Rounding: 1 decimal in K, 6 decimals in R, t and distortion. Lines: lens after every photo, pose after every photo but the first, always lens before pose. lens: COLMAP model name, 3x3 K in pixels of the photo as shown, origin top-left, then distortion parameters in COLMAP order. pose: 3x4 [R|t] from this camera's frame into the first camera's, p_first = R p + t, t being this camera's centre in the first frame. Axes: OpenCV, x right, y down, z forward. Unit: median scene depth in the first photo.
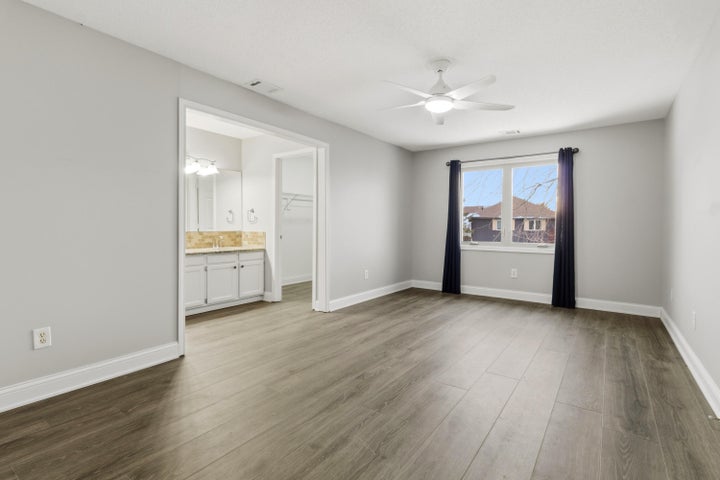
lens RADIAL K [[348.8, 0, 358.9], [0, 348.8, 230.1], [0, 0, 1]] dist [0.002510, 0.000517]
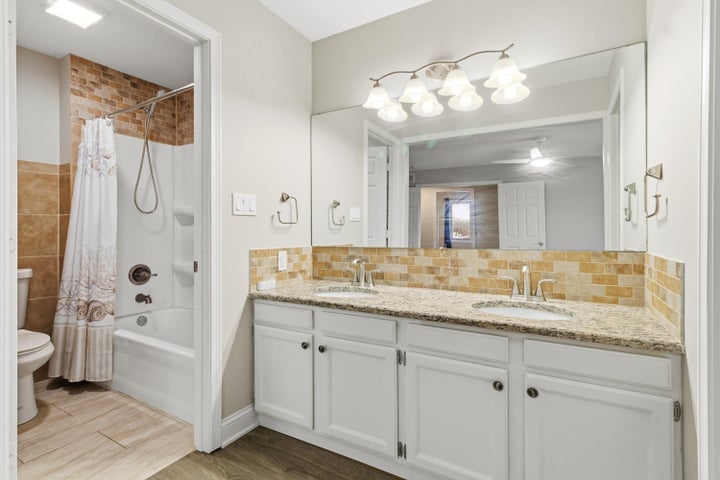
lens RADIAL K [[348.8, 0, 358.9], [0, 348.8, 230.1], [0, 0, 1]] dist [0.002510, 0.000517]
pose [[0.087650, -0.012458, -0.996073, -0.119670], [-0.011079, 0.999848, -0.013480, -0.013621], [0.996090, 0.012217, 0.087499, 1.163193]]
